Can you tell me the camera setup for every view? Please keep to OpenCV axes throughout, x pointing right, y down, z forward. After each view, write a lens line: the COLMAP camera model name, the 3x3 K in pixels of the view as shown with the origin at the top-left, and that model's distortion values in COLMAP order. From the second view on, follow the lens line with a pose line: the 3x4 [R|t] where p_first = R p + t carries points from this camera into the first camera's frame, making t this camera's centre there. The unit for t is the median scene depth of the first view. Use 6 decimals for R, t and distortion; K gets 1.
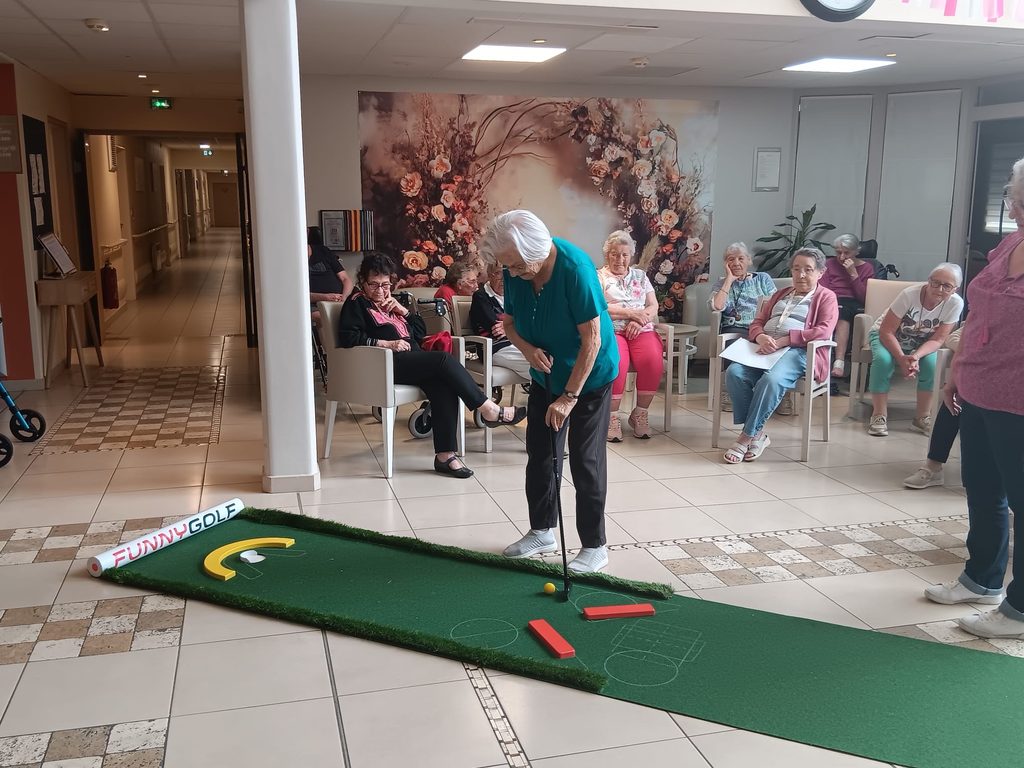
lens RADIAL K [[971.8, 0, 500.7], [0, 971.8, 380.7], [0, 0, 1]] dist [0.055923, 0.000000]
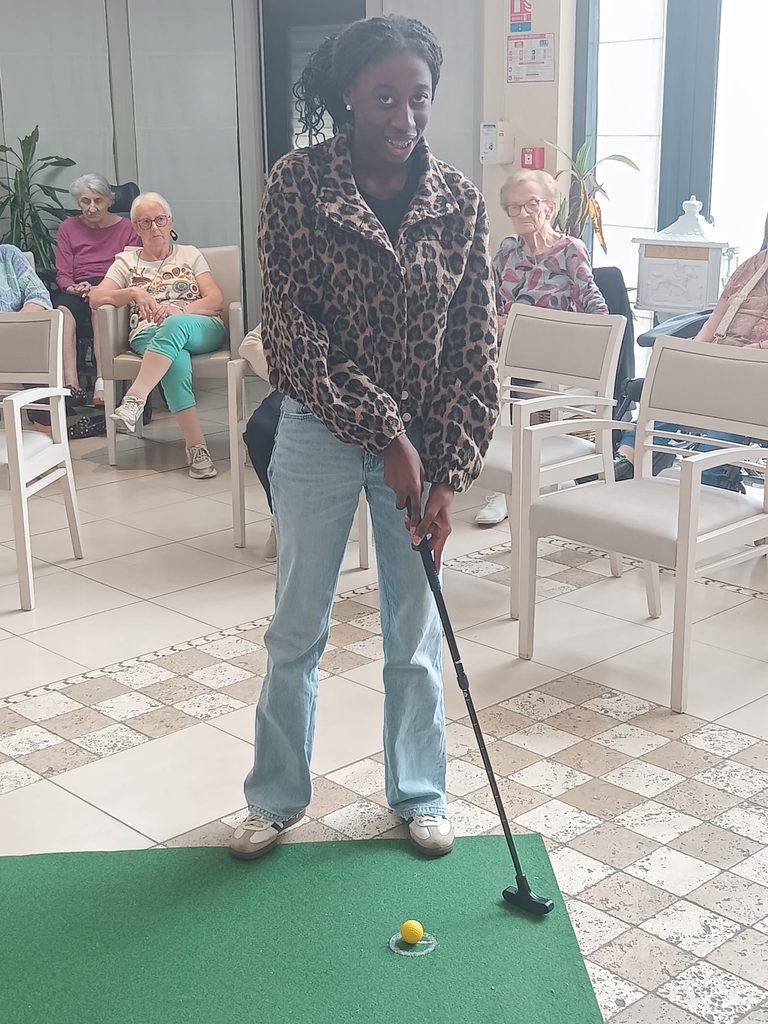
lens RADIAL K [[1506.0, 0, 384.4], [0, 1506.0, 511.9], [0, 0, 1]] dist [0.106860, 0.000000]
pose [[0.877472, -0.141673, 0.458226, 0.048568], [0.104863, 0.988933, 0.104950, -0.021799], [-0.468024, -0.044040, 0.882618, 0.046844]]
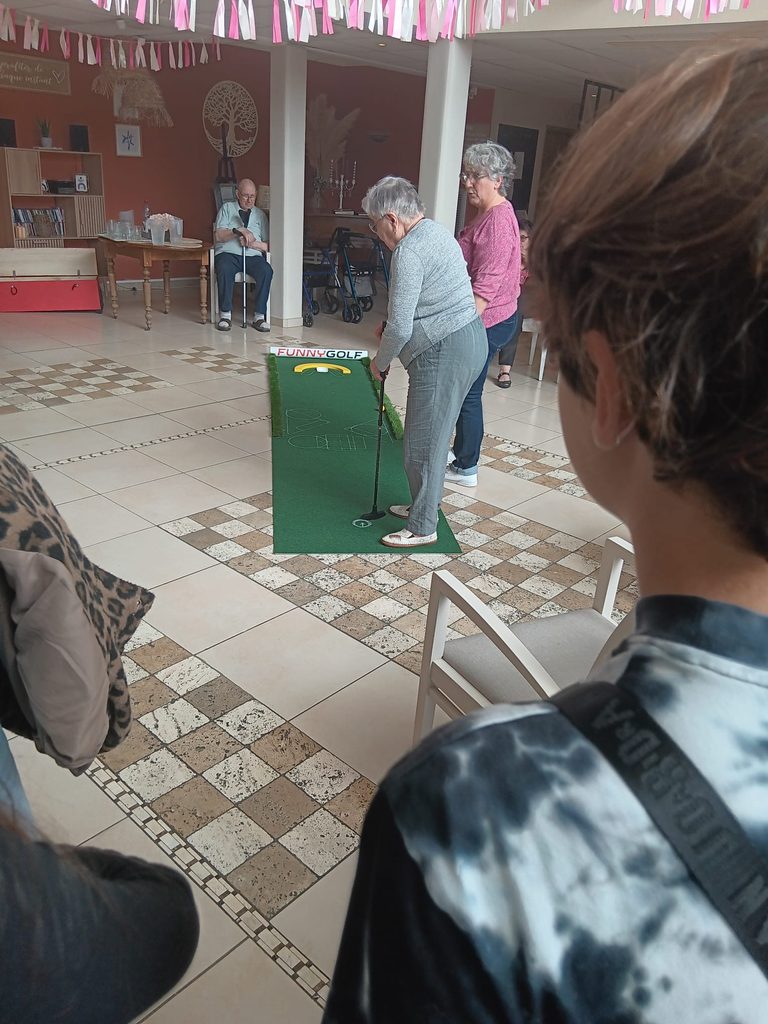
lens RADIAL K [[775.6, 0, 377.4], [0, 775.6, 506.5], [0, 0, 1]] dist [0.096931, -0.149361]
pose [[0.542637, 0.364467, -0.756776, 0.655326], [-0.226671, 0.931072, 0.285877, -0.020394], [0.808805, 0.016412, 0.587848, 0.114422]]
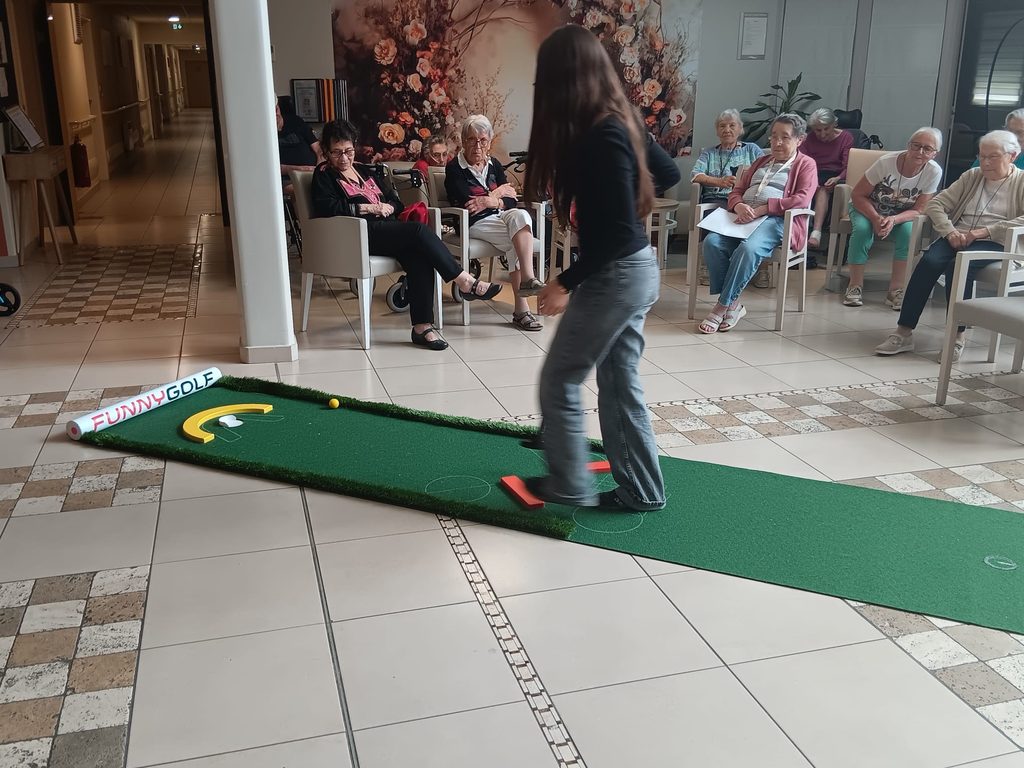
lens RADIAL K [[971.8, 0, 501.3], [0, 971.8, 384.6], [0, 0, 1]] dist [0.055923, 0.000000]
pose [[0.999872, -0.007033, 0.014400, 0.007865], [0.005288, 0.993024, 0.117797, 0.014807], [-0.015128, -0.117706, 0.992933, -0.004097]]
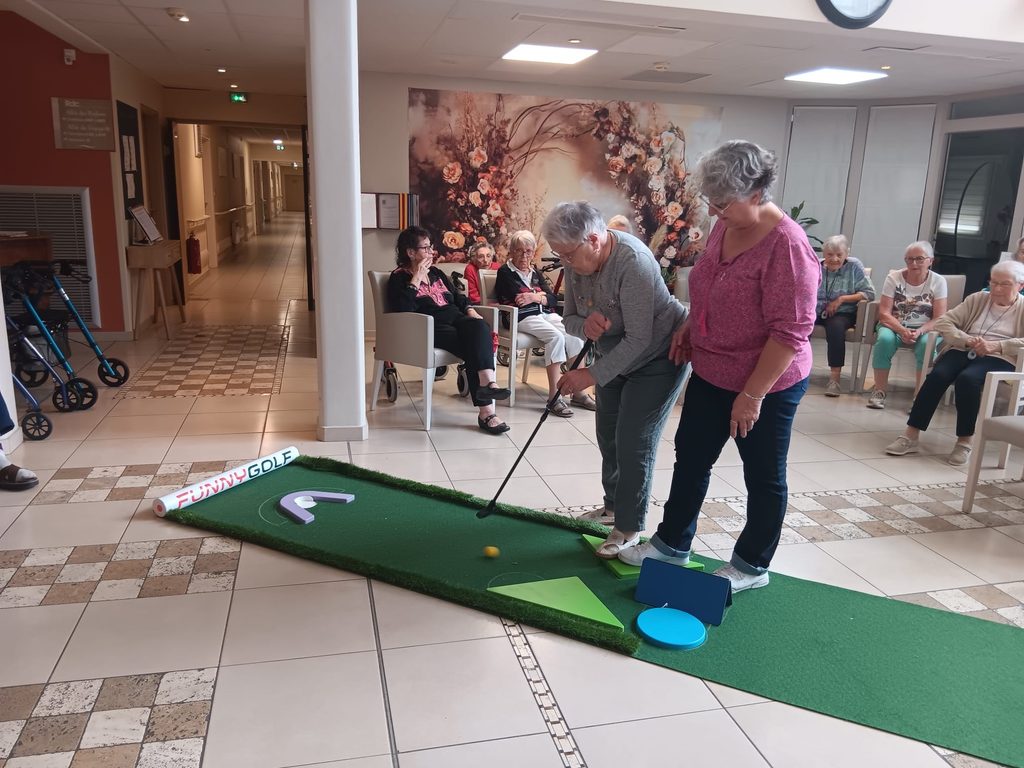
lens RADIAL K [[775.6, 0, 504.1], [0, 775.6, 382.9], [0, 0, 1]] dist [0.096931, -0.149361]
pose [[0.999395, 0.033532, -0.009257, -0.017063], [-0.033028, 0.998198, 0.050094, -0.002592], [0.010920, -0.049758, 0.998702, 0.083734]]
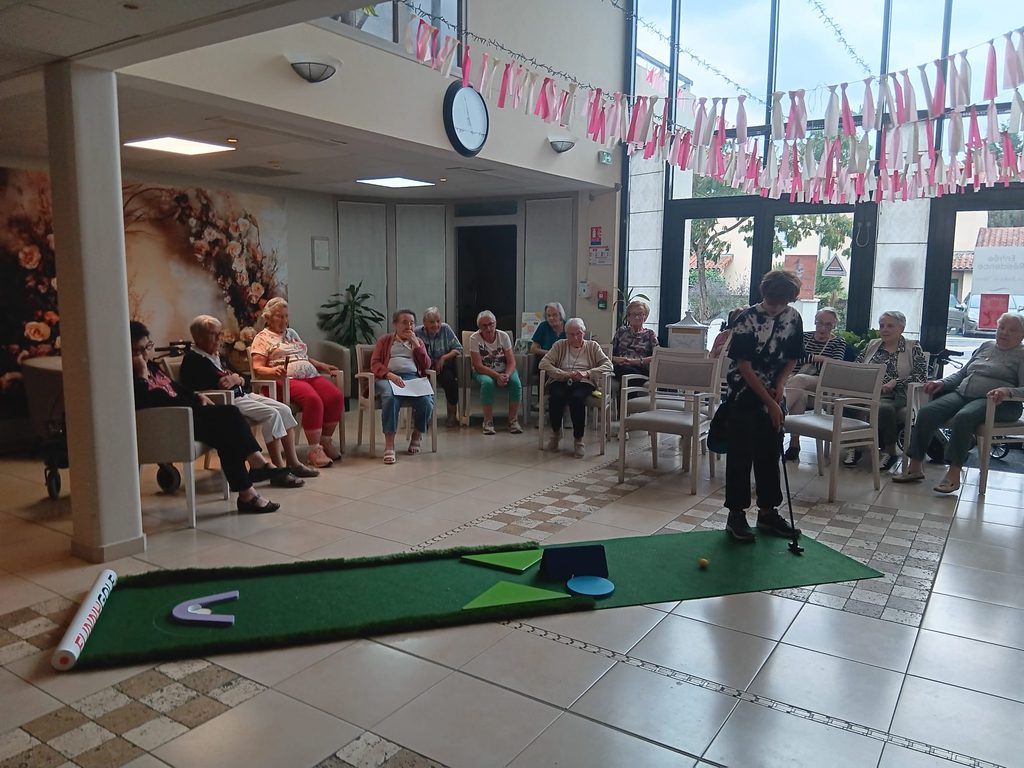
lens RADIAL K [[775.6, 0, 504.0], [0, 775.6, 381.2], [0, 0, 1]] dist [0.096931, -0.149361]
pose [[0.743478, -0.083262, 0.663557, -0.335957], [0.117483, 0.993050, -0.007027, -0.010916], [-0.658360, 0.083181, 0.748093, 0.086766]]
